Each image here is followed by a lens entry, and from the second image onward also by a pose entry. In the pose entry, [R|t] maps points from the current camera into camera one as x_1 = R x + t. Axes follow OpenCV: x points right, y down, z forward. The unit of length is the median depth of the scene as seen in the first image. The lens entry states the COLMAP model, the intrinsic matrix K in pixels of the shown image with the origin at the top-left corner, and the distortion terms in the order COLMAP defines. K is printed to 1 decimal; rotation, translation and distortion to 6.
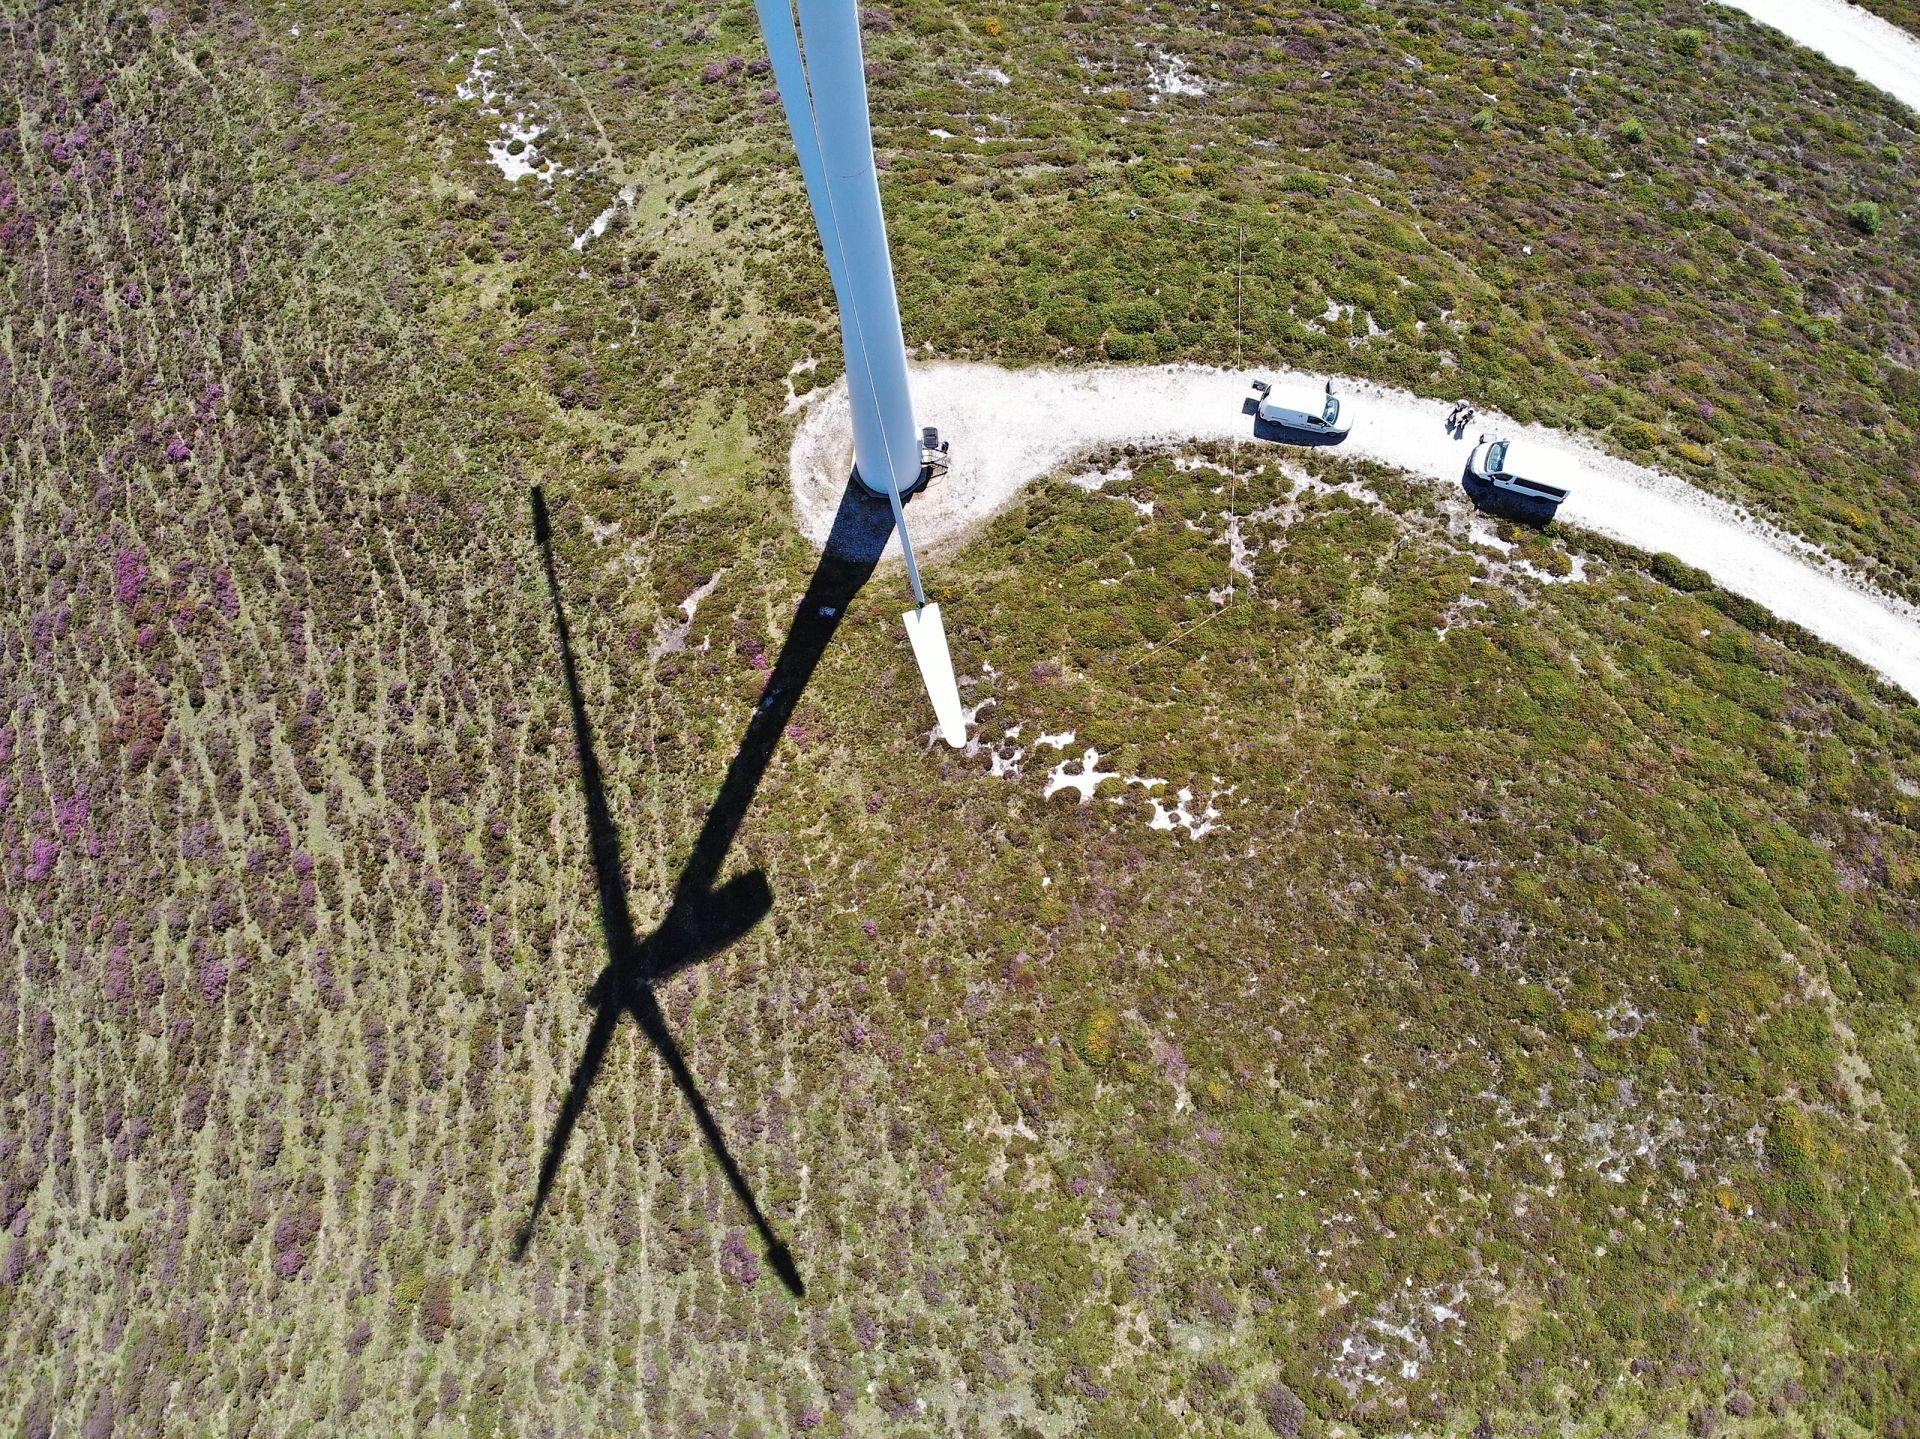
lens RADIAL K [[1413.1, 0, 967.9], [0, 1413.1, 719.2], [0, 0, 1]] dist [0.075818, -0.197717]
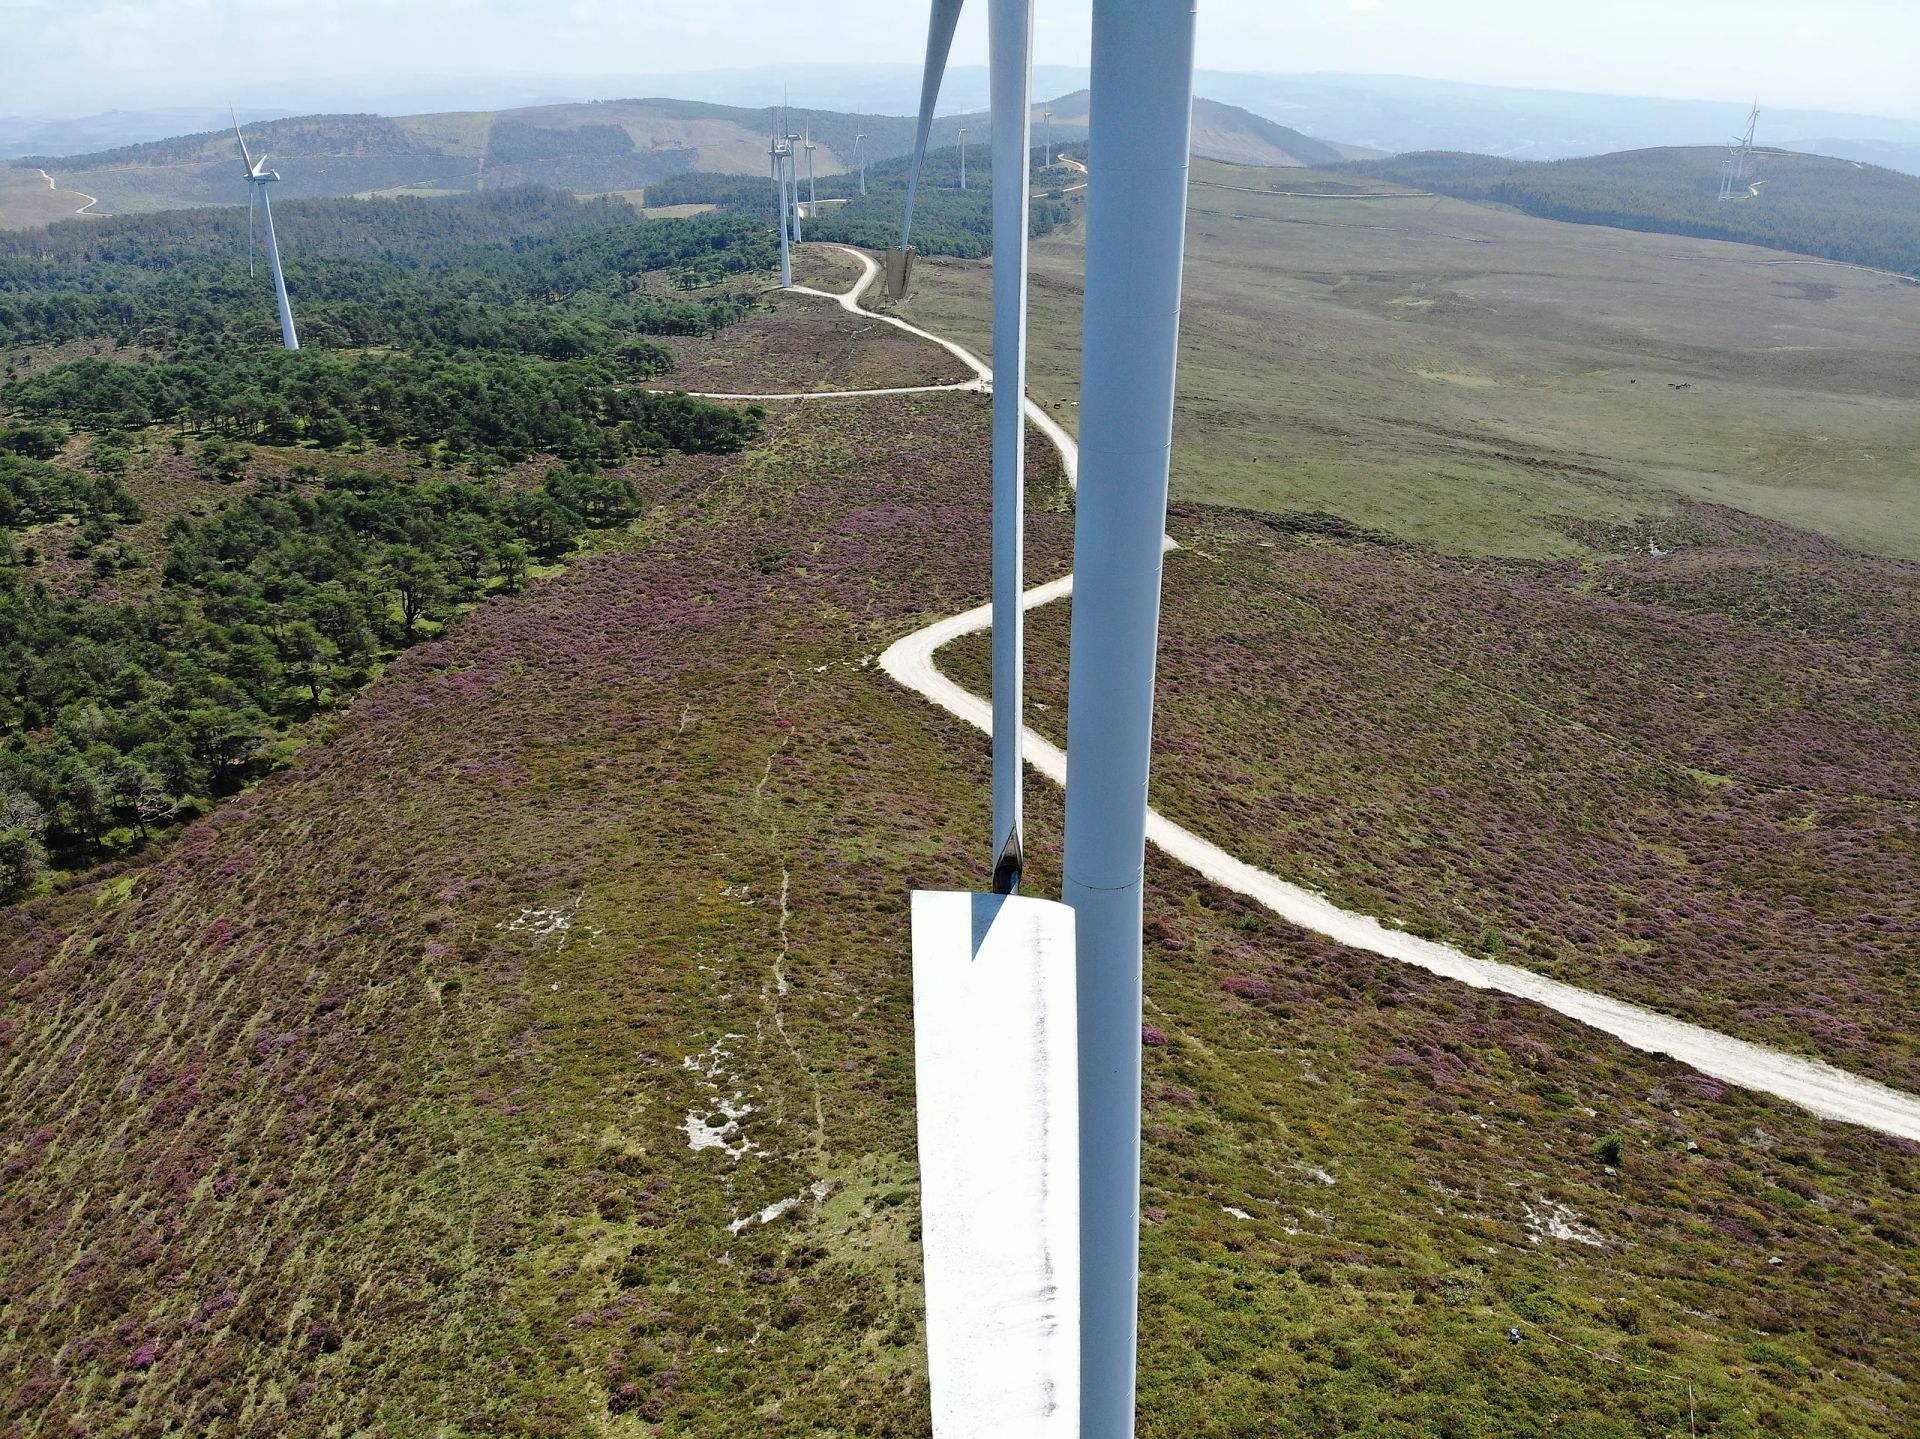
lens RADIAL K [[1413.1, 0, 967.9], [0, 1413.1, 719.2], [0, 0, 1]] dist [0.075818, -0.197717]
pose [[0.957766, 0.126201, -0.258375, 0.006049], [-0.280299, 0.610248, -0.740966, 0.027801], [0.064162, 0.782094, 0.619849, 0.325007]]
